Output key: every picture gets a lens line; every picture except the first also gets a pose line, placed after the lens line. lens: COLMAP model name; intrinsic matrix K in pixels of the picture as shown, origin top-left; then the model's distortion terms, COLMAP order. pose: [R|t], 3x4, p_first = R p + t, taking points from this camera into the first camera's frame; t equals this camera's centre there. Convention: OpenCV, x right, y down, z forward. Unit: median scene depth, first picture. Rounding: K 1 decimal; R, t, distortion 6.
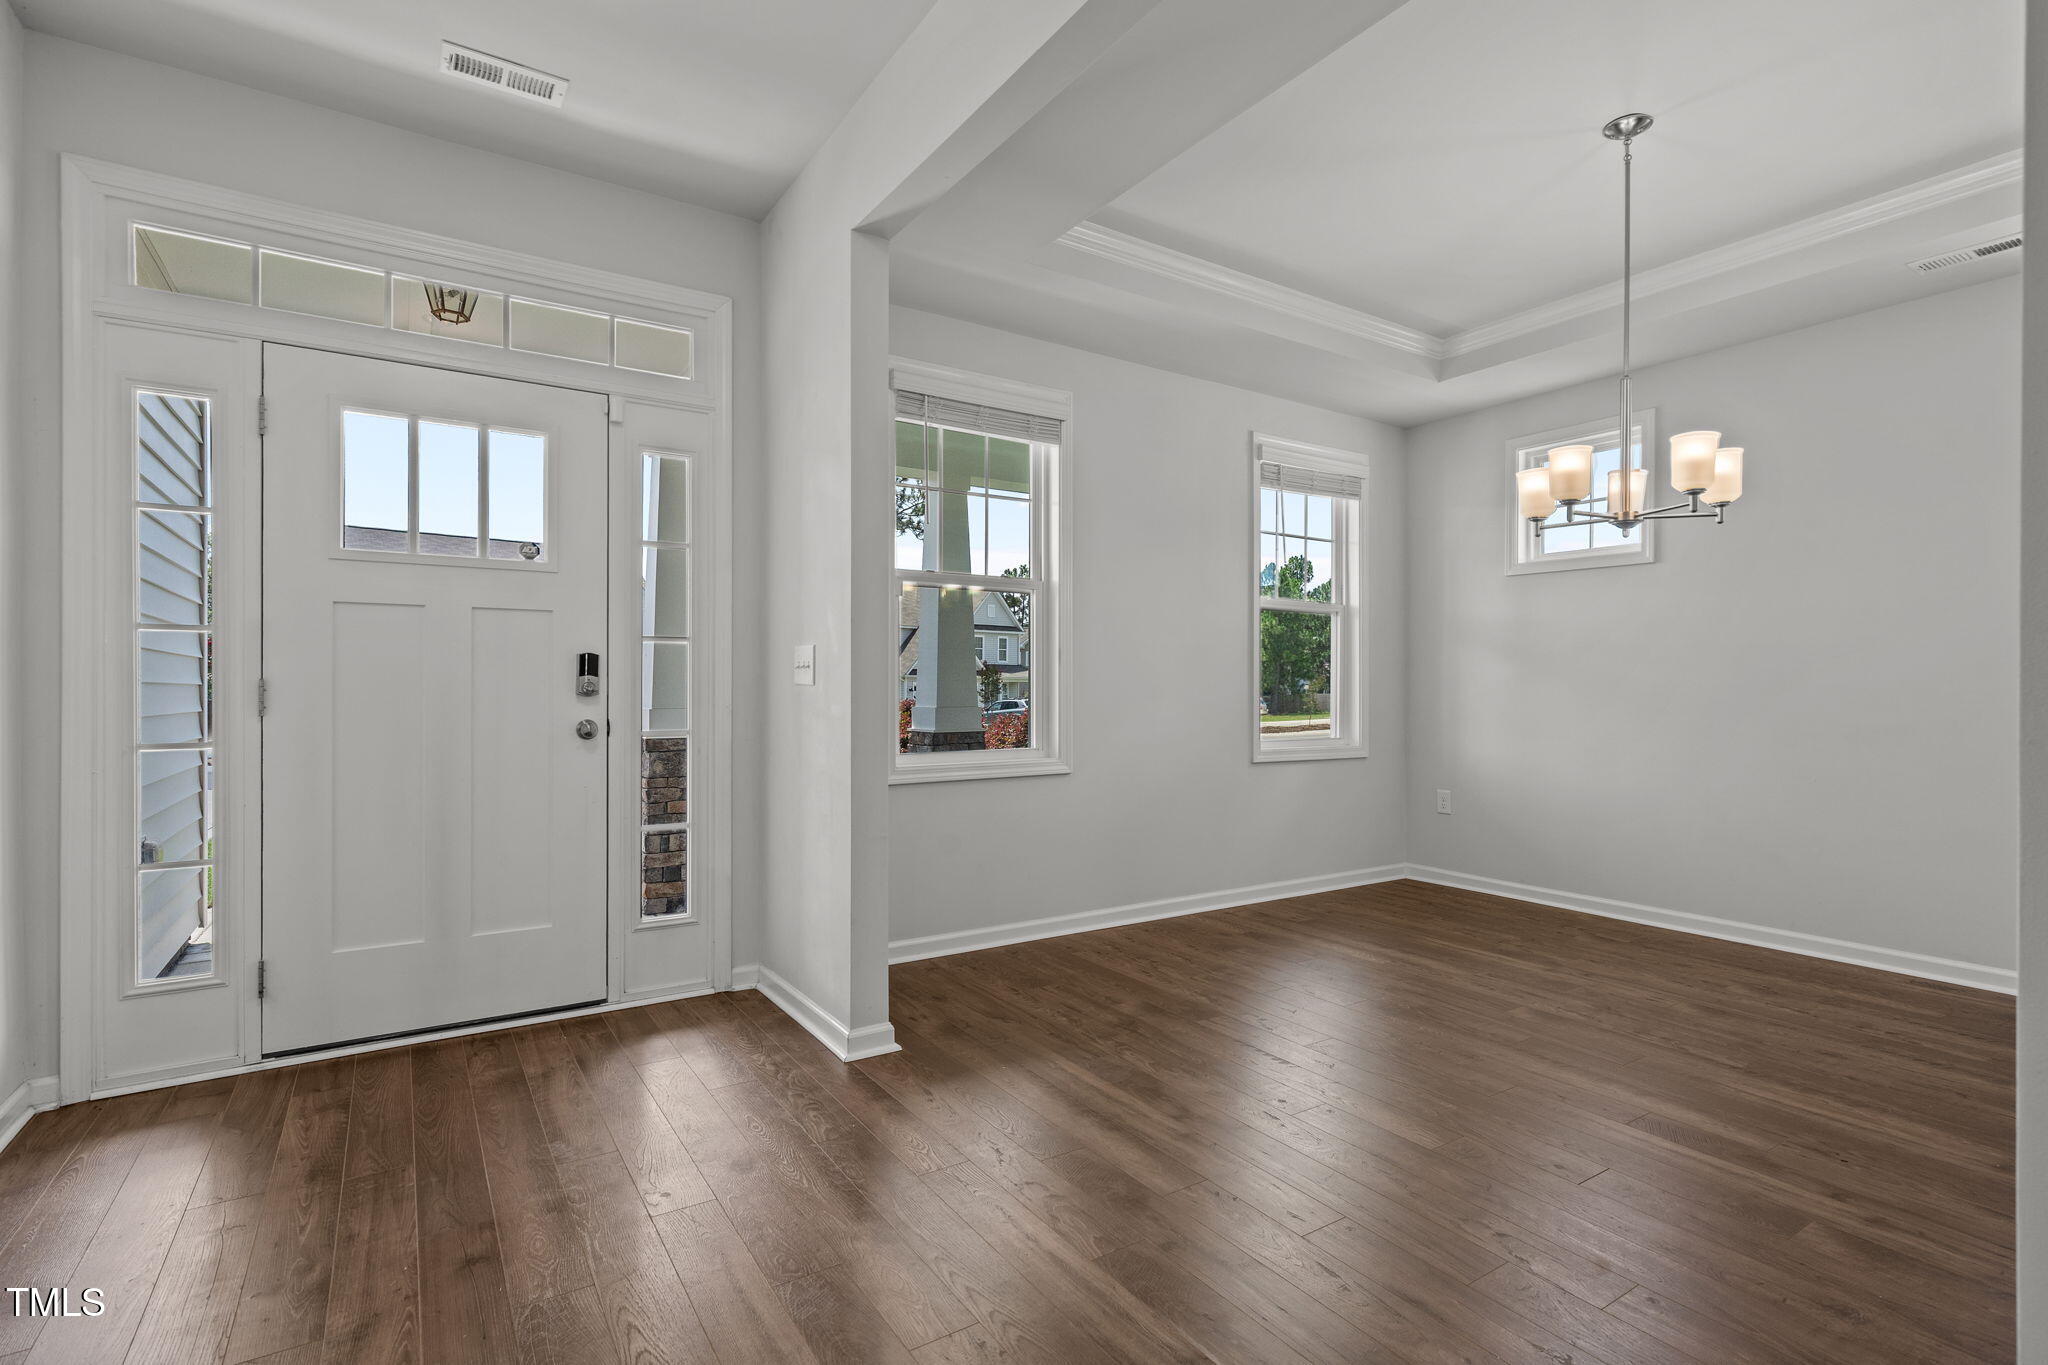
lens RADIAL K [[982.9, 0, 1024.0], [0, 982.9, 682.5], [0, 0, 1]] dist [0.001033, 0.000468]
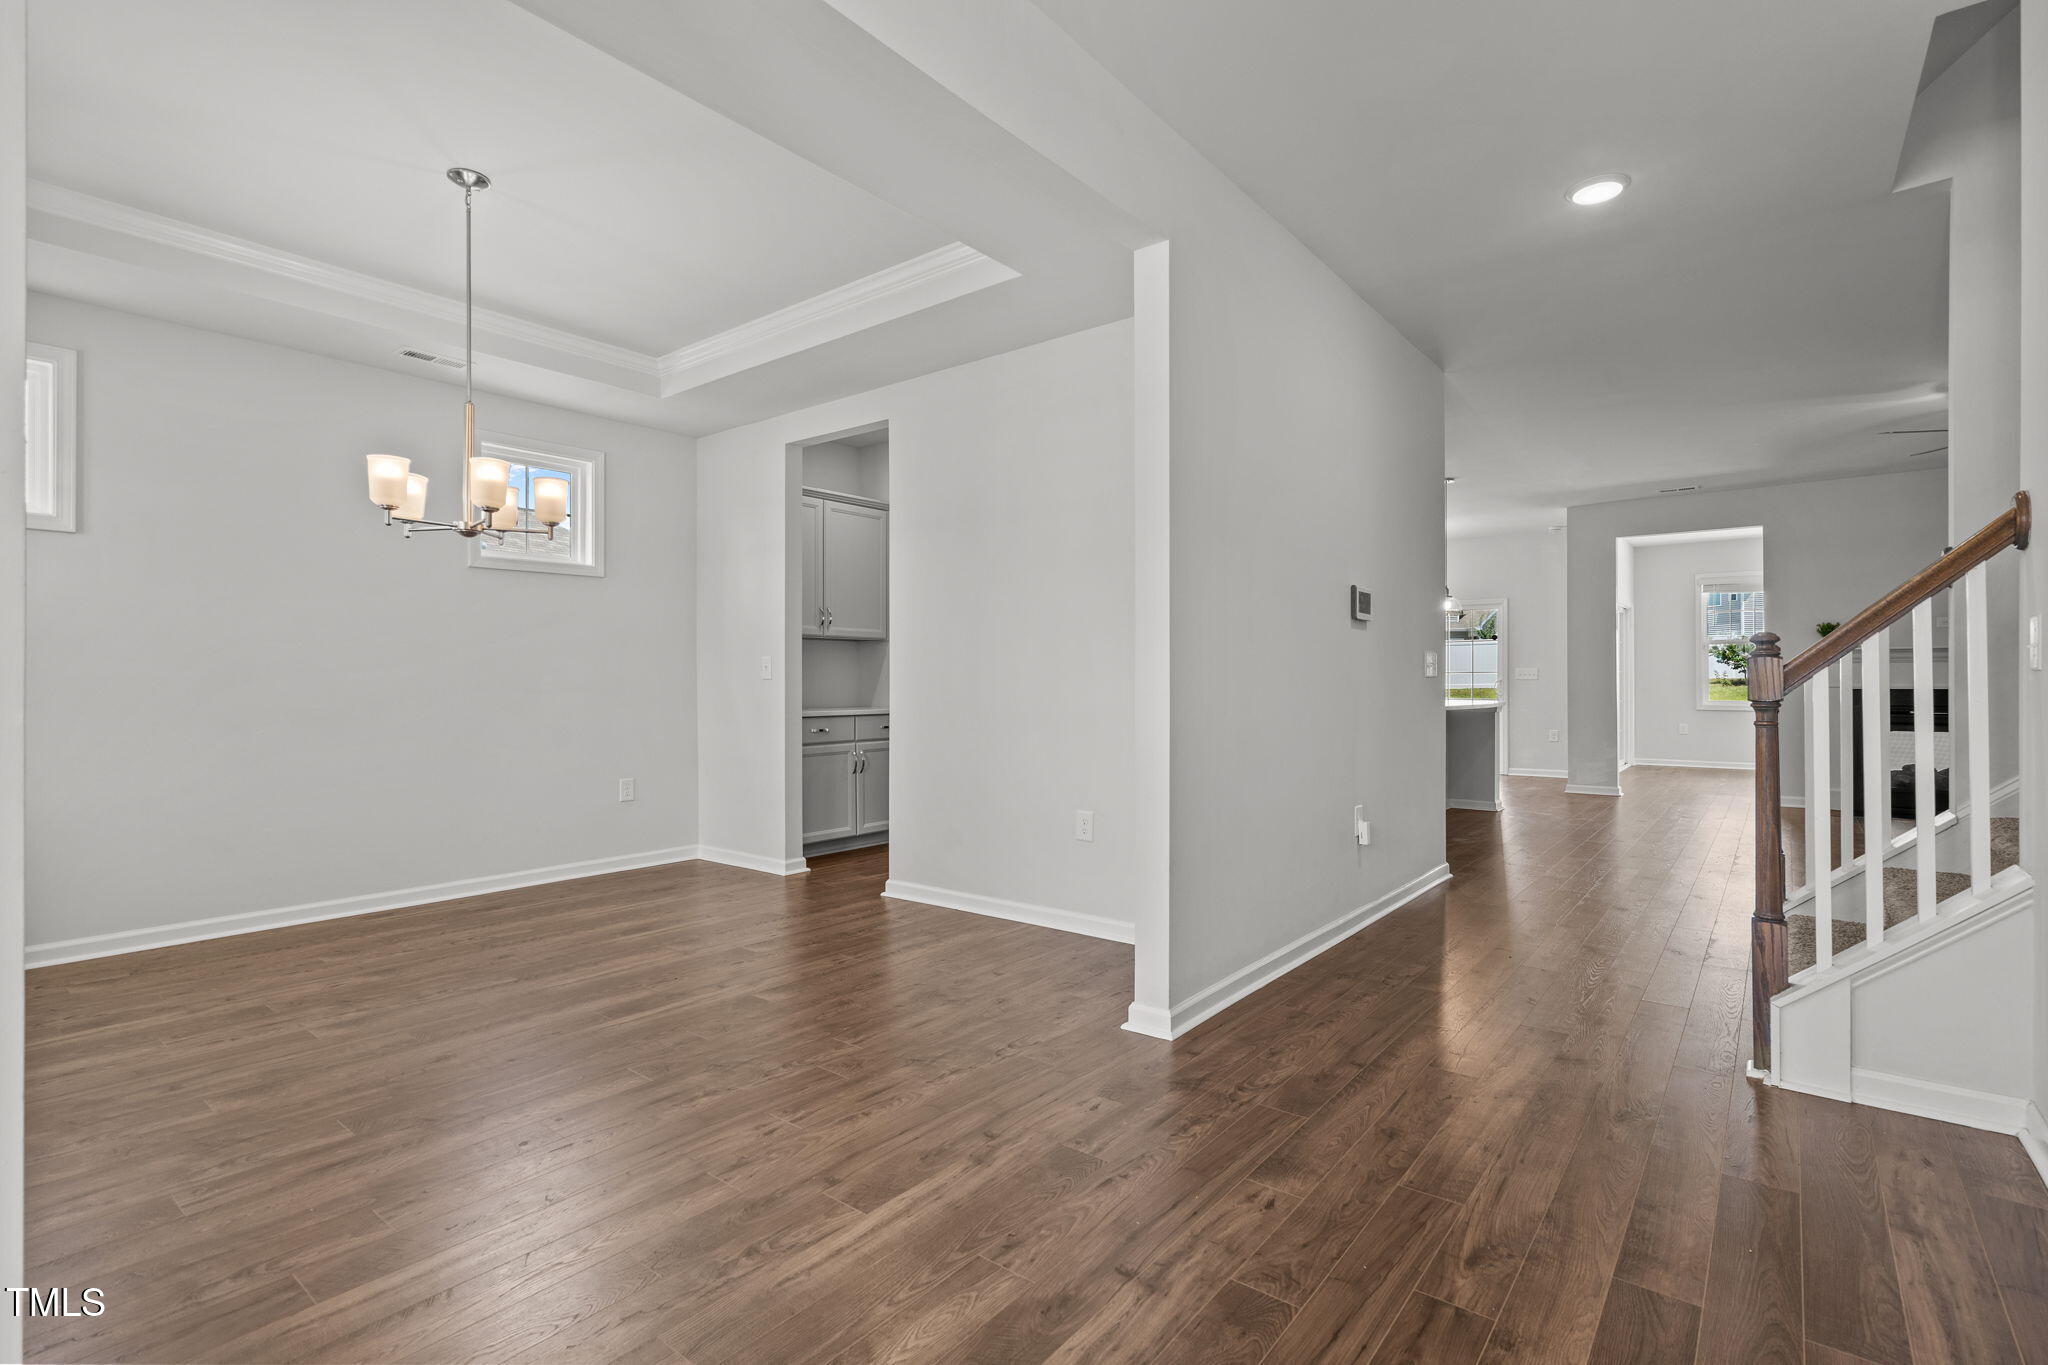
lens RADIAL K [[982.9, 0, 1024.0], [0, 982.9, 682.5], [0, 0, 1]] dist [0.001033, 0.000468]
pose [[-0.337803, -0.006777, 0.941192, -0.612758], [-0.005655, 0.999971, 0.005171, -0.003339], [-0.941200, -0.003575, -0.337832, 0.724850]]
